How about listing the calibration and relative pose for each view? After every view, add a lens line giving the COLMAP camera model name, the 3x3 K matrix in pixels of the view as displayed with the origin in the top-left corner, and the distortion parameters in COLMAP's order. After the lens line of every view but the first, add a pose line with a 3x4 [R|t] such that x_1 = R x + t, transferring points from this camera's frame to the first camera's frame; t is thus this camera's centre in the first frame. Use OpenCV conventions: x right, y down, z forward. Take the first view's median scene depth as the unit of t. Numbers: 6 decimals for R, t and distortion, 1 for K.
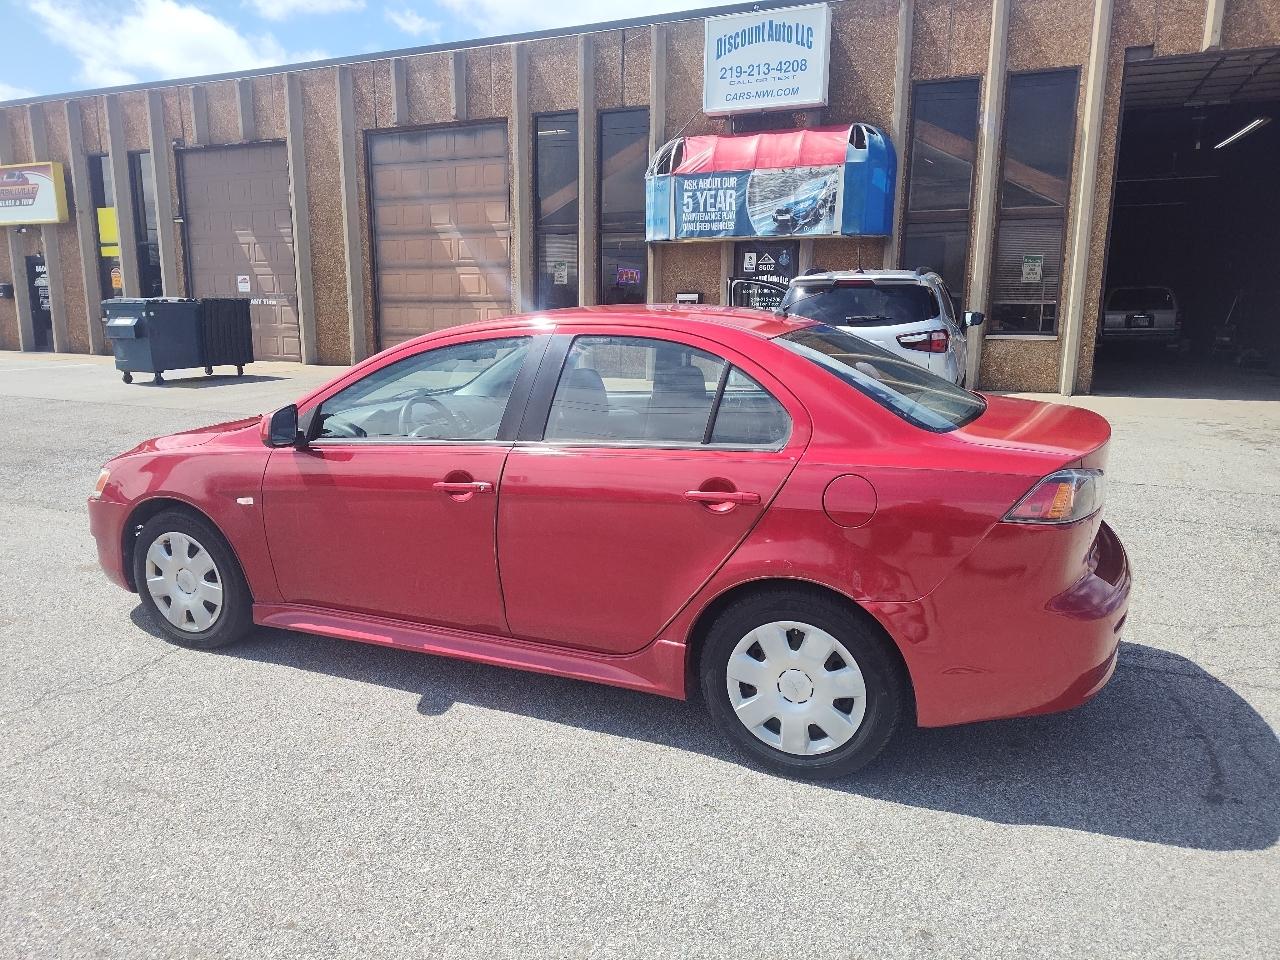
lens RADIAL K [[875.5, 0, 640.0], [0, 875.5, 480.0], [0, 0, 1]] dist [0.051291, -0.064539]
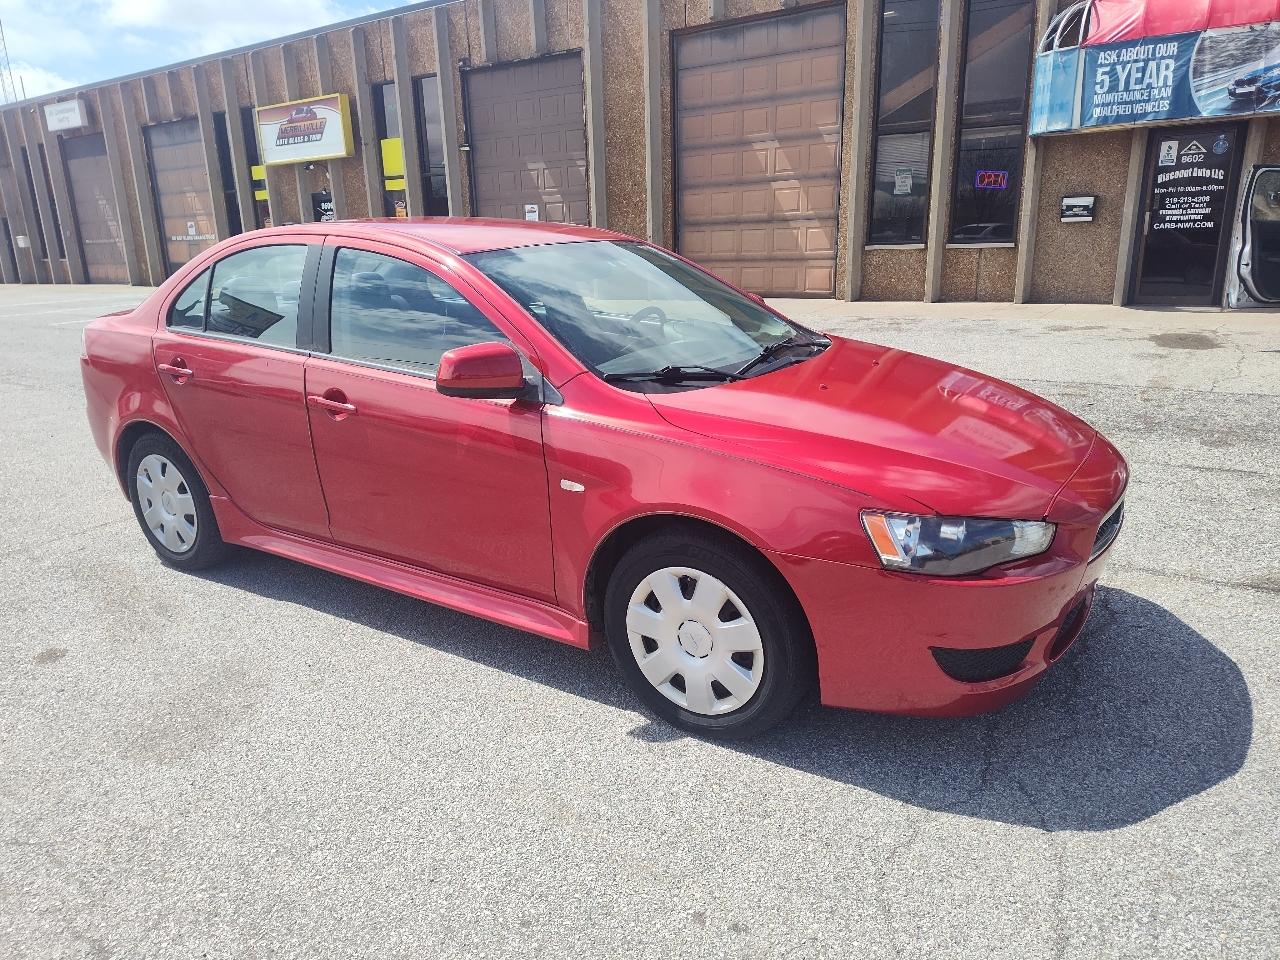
lens RADIAL K [[875.3, 0, 649.2], [0, 875.3, 485.6], [0, 0, 1]] dist [0.007201, -0.001928]
pose [[0.982390, 0.016689, -0.186094, -0.199932], [-0.000261, 0.996125, 0.087953, -0.015108], [0.186841, -0.086355, 0.978587, 0.099731]]
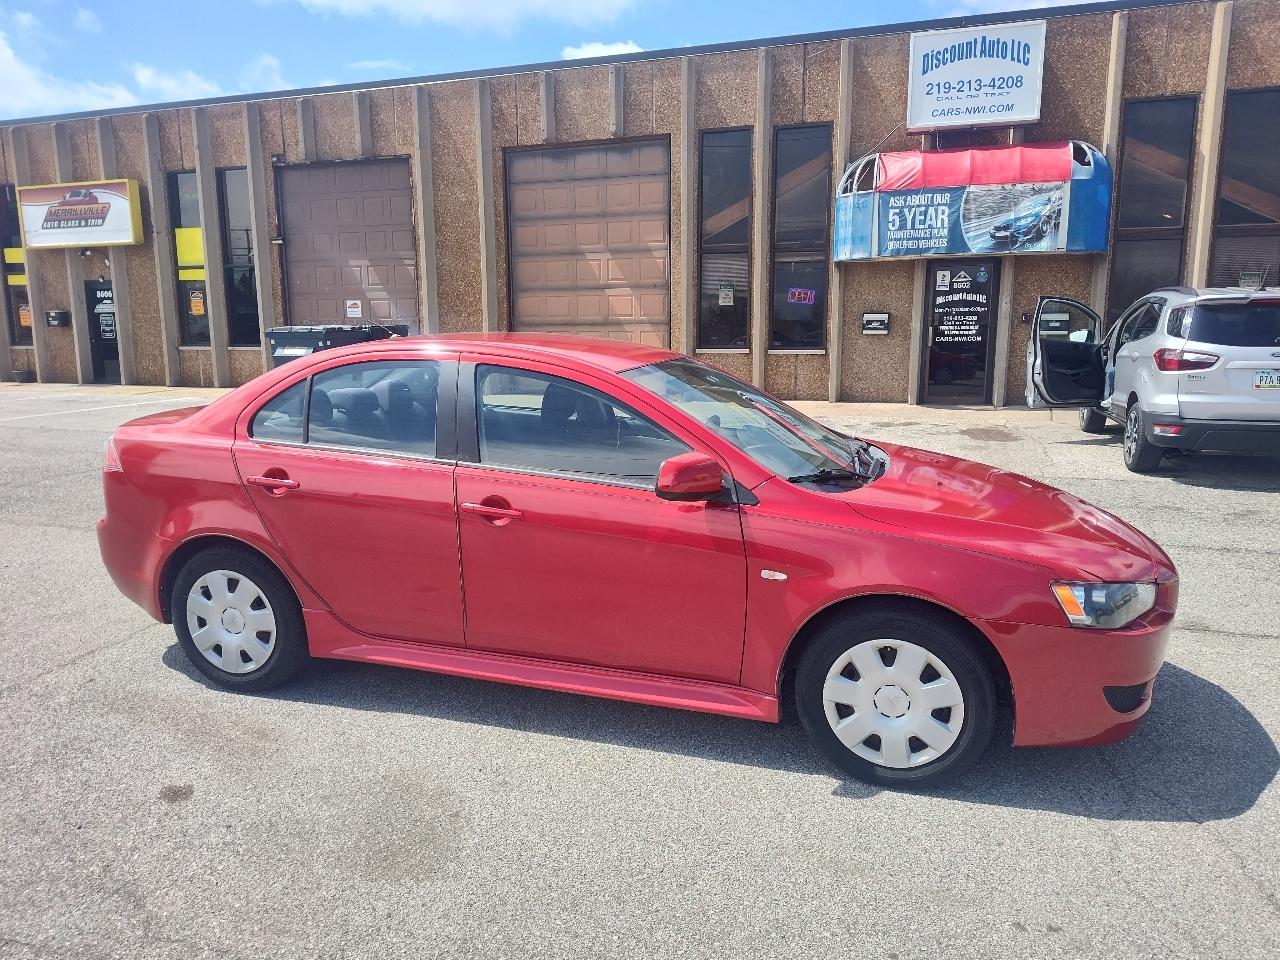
lens RADIAL K [[869.1, 0, 650.1], [0, 869.1, 474.6], [0, 0, 1]] dist [0.056166, -0.075895]
pose [[0.996042, -0.027117, 0.084641, -0.304979], [0.029205, 0.999296, -0.023535, -0.019373], [-0.083943, 0.025914, 0.996134, 0.066846]]
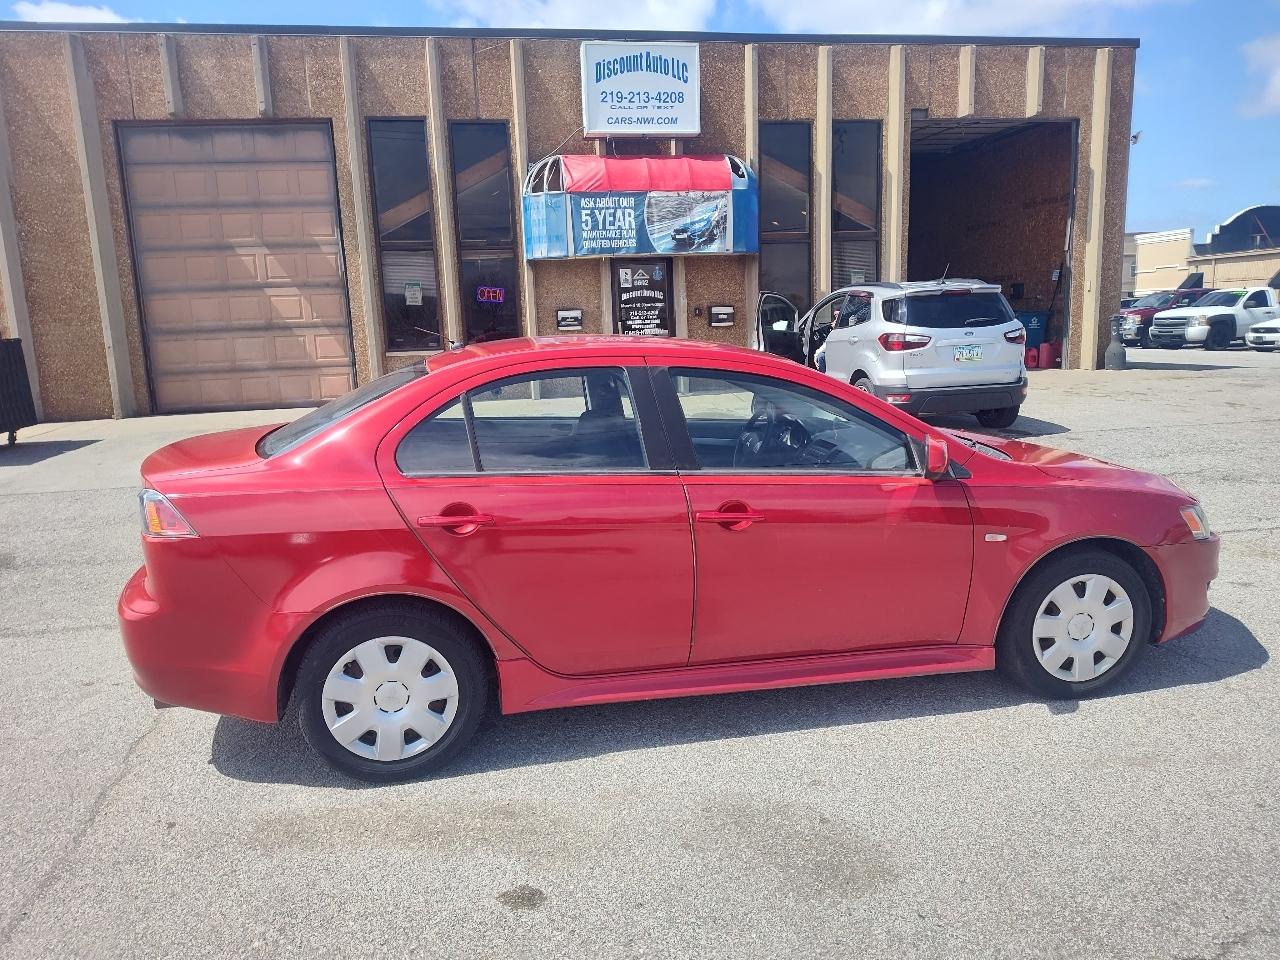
lens RADIAL K [[875.5, 0, 640.0], [0, 875.5, 480.0], [0, 0, 1]] dist [0.051291, -0.064539]
pose [[0.834685, -0.136666, 0.533501, -0.478757], [0.145516, 0.989022, 0.025690, -0.036190], [-0.531155, 0.056190, 0.845409, 0.126535]]
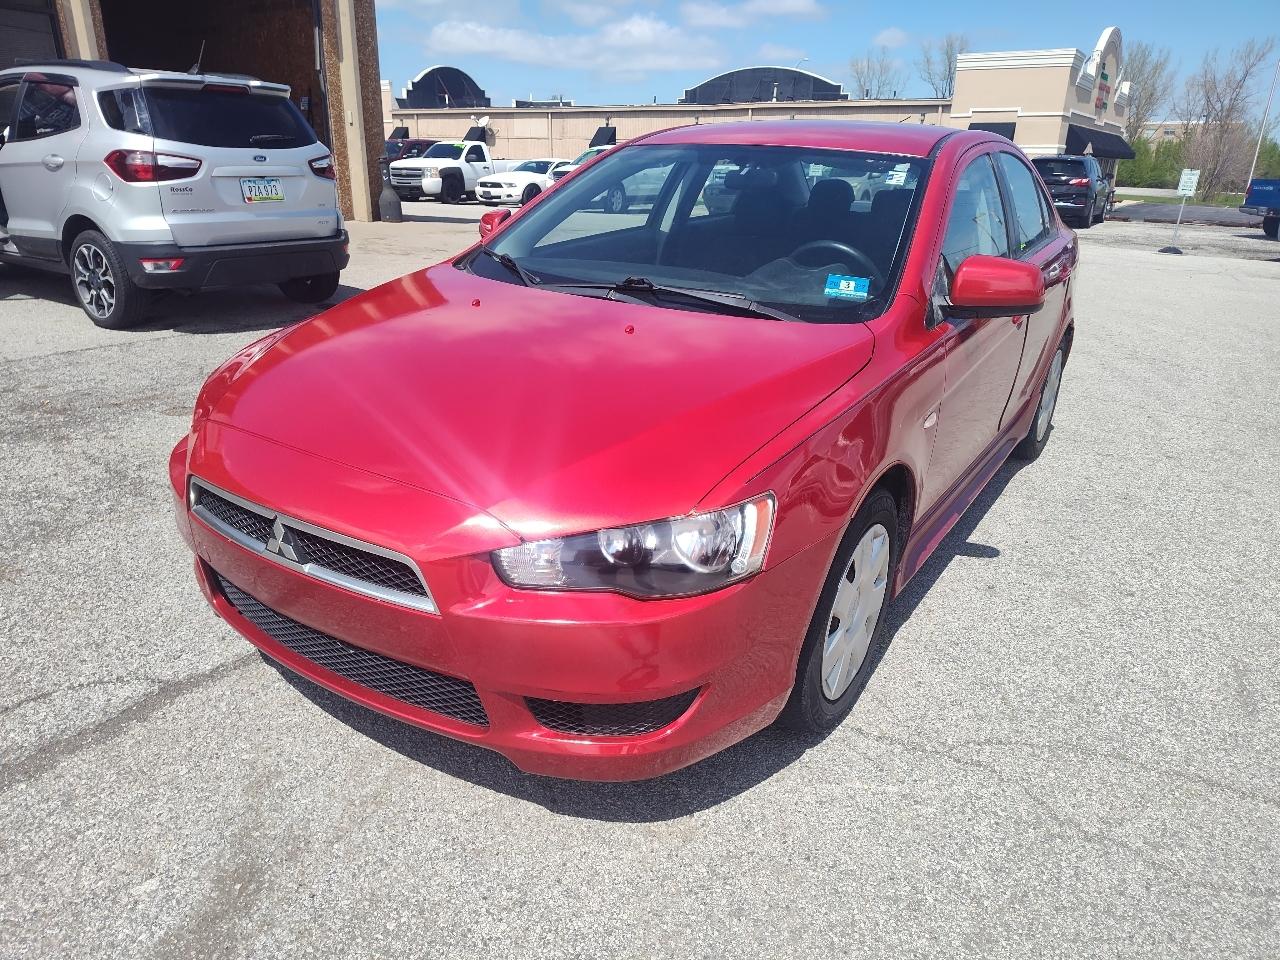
lens RADIAL K [[875.5, 0, 640.0], [0, 875.5, 480.0], [0, 0, 1]] dist [0.051291, -0.064539]
pose [[0.171500, -0.338765, 0.925109, -0.308990], [0.165931, 0.935539, 0.311824, -0.050252], [-0.971110, 0.100027, 0.216657, 0.305580]]
